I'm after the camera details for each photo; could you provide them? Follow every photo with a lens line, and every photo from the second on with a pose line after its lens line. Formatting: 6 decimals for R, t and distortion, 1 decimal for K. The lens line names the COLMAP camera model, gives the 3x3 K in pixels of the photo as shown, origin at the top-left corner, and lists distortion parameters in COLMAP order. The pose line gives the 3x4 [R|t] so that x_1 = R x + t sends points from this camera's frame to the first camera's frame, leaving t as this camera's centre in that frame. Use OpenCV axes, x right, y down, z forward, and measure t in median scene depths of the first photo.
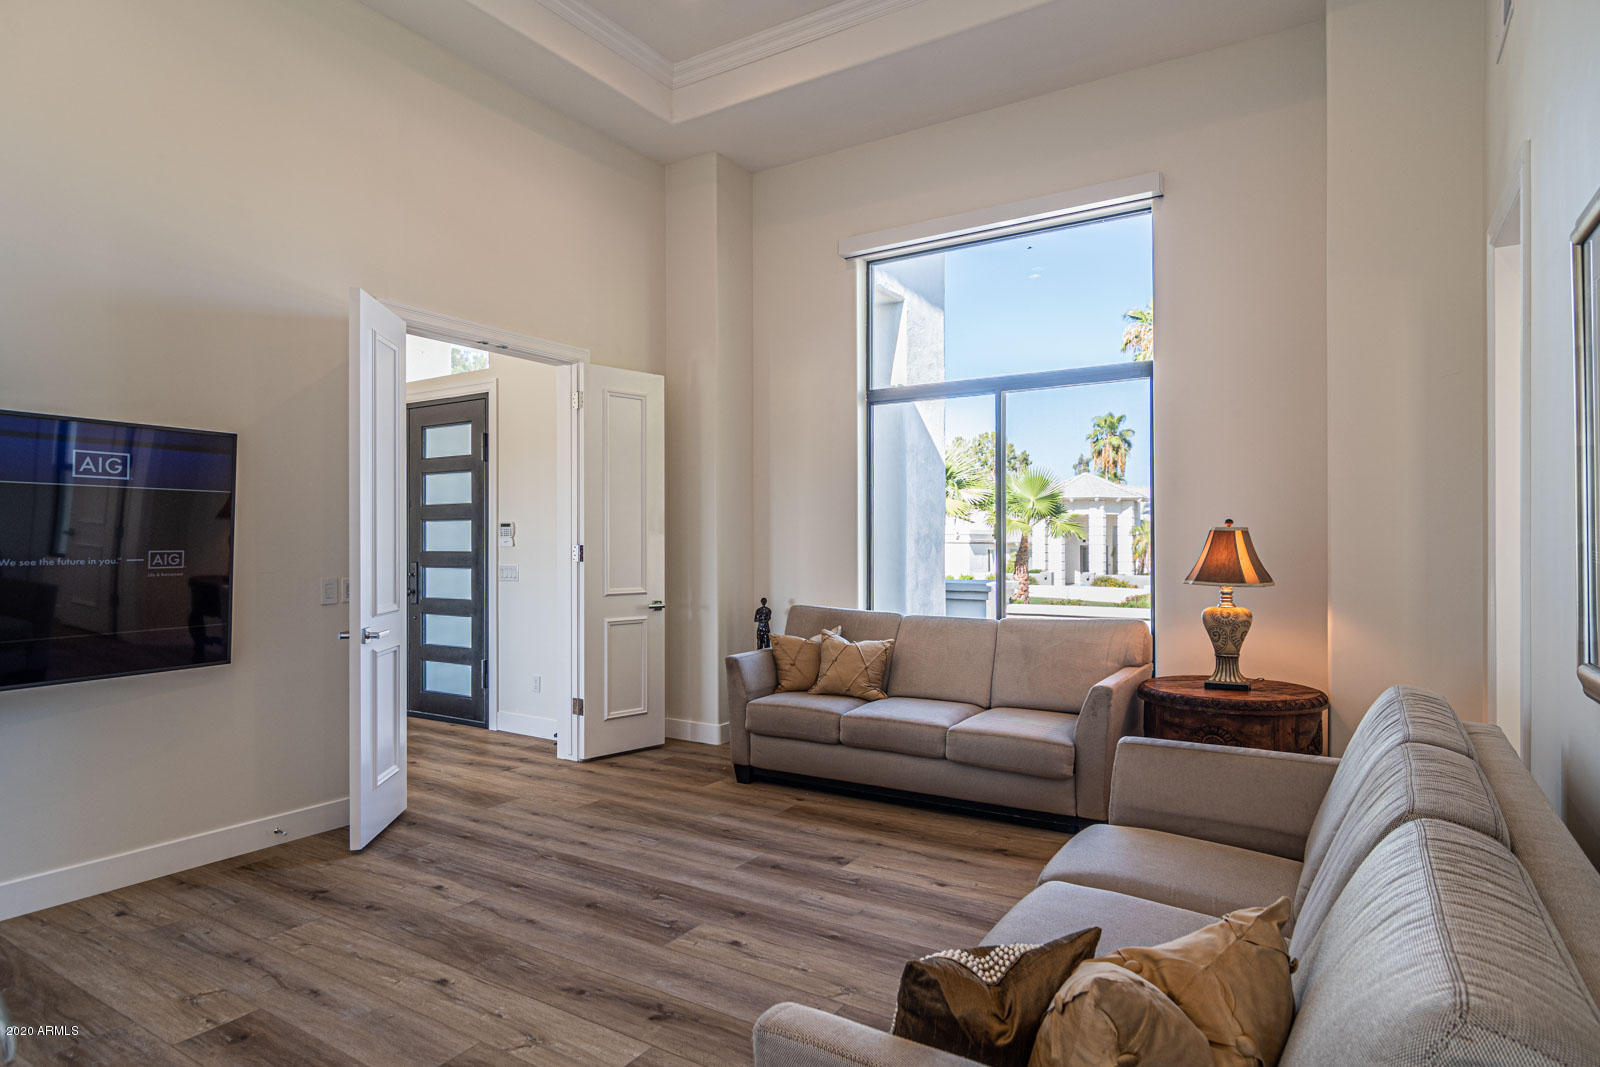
lens RADIAL K [[888.4, 0, 788.6], [0, 888.4, 531.7], [0, 0, 1]] dist [0.002268, 0.001902]
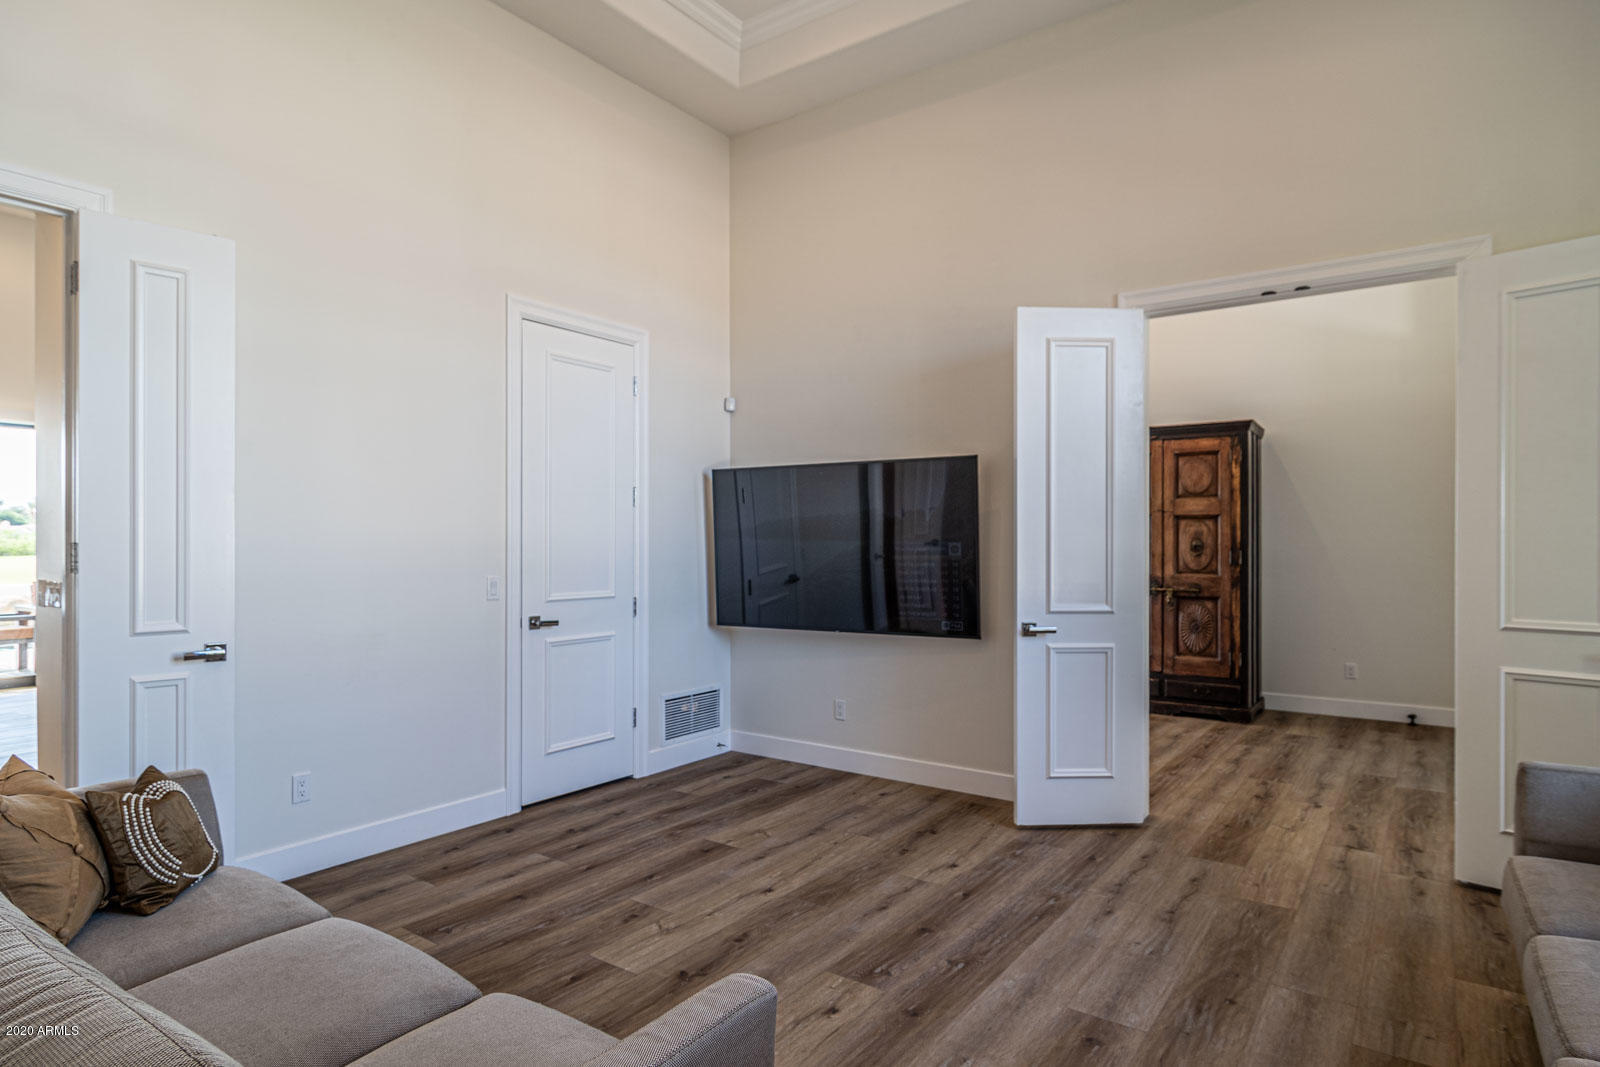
lens RADIAL K [[888.4, 0, 789.6], [0, 888.4, 544.9], [0, 0, 1]] dist [0.002268, 0.001902]
pose [[-0.053400, 0.001471, -0.998572, 0.661173], [0.014347, 0.999897, 0.000705, 0.009868], [0.998470, -0.014288, -0.053416, 0.836625]]
